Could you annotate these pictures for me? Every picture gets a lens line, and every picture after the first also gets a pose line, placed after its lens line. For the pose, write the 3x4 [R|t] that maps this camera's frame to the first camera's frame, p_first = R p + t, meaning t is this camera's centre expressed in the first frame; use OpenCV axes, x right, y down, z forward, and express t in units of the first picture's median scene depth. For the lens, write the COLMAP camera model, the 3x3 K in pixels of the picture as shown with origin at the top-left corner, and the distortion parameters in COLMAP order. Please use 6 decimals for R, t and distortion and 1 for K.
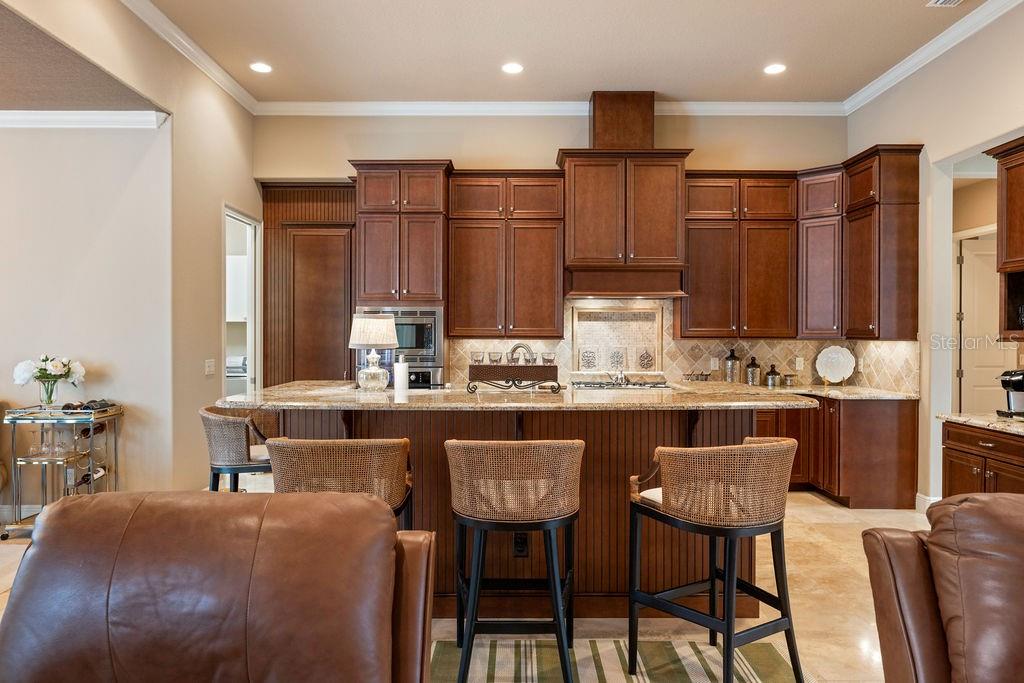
lens RADIAL K [[678.8, 0, 510.6], [0, 678.8, 338.1], [0, 0, 1]] dist [-0.004834, -0.002067]
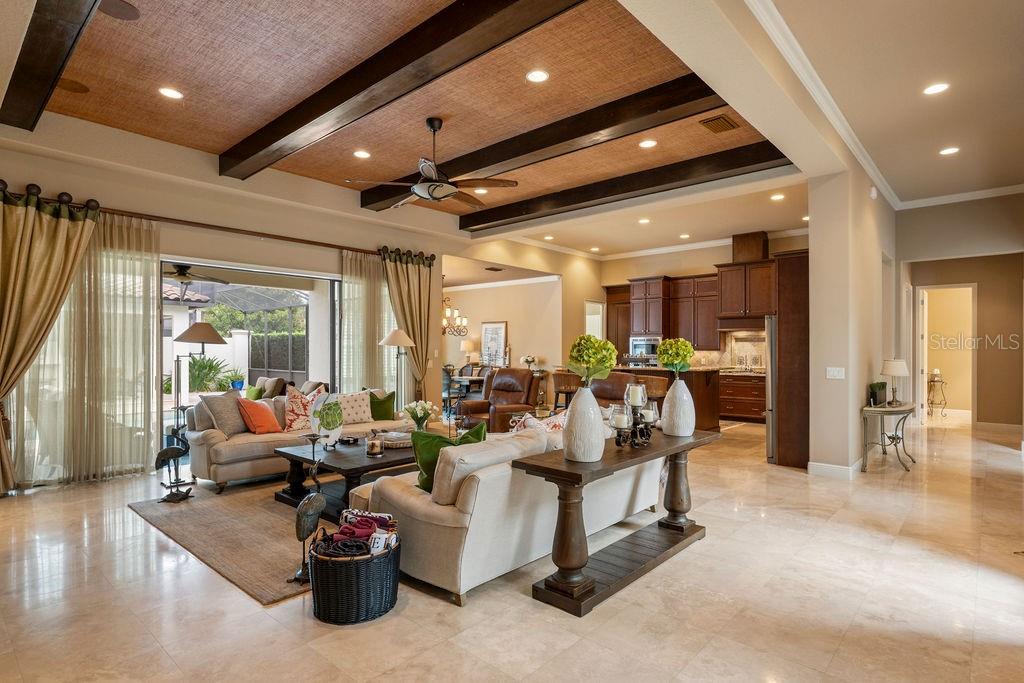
lens RADIAL K [[532.0, 0, 509.7], [0, 532.0, 338.8], [0, 0, 1]] dist [-0.008132, -0.000325]
pose [[0.739285, -0.014897, -0.673228, 0.766574], [-0.005554, 0.999586, -0.028217, 0.016374], [0.673370, 0.024600, 0.738897, -0.749427]]
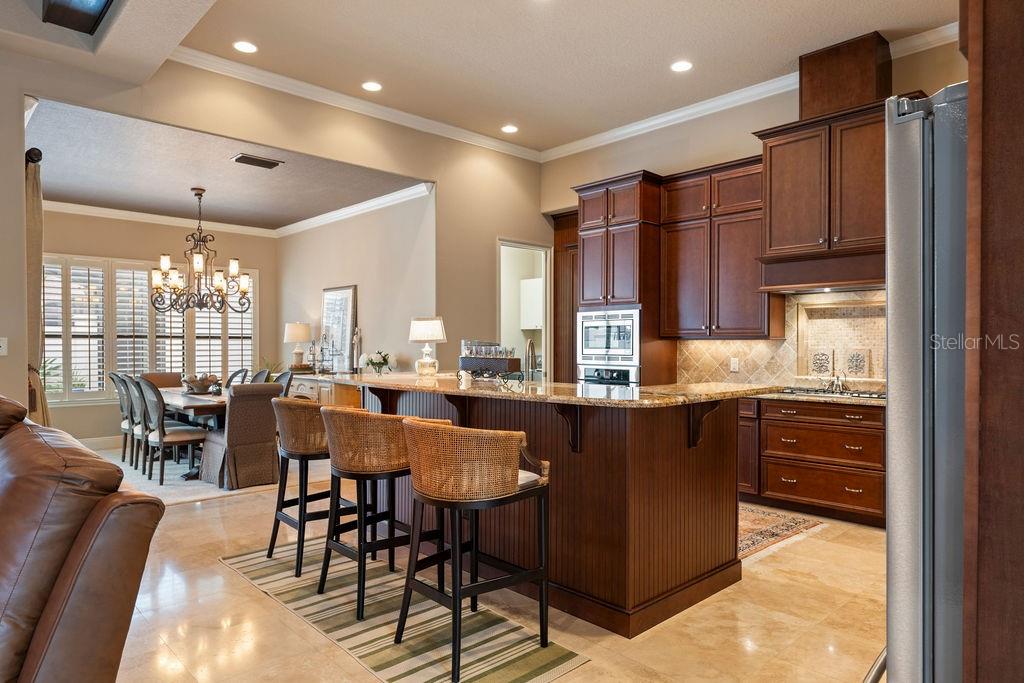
lens RADIAL K [[629.5, 0, 507.7], [0, 629.5, 345.1], [0, 0, 1]] dist [-0.006593, 0.000062]
pose [[0.679921, -0.000413, -0.733286, 0.484281], [-0.002103, 0.999995, -0.002514, 0.012756], [0.733283, 0.003251, 0.679916, 0.180010]]
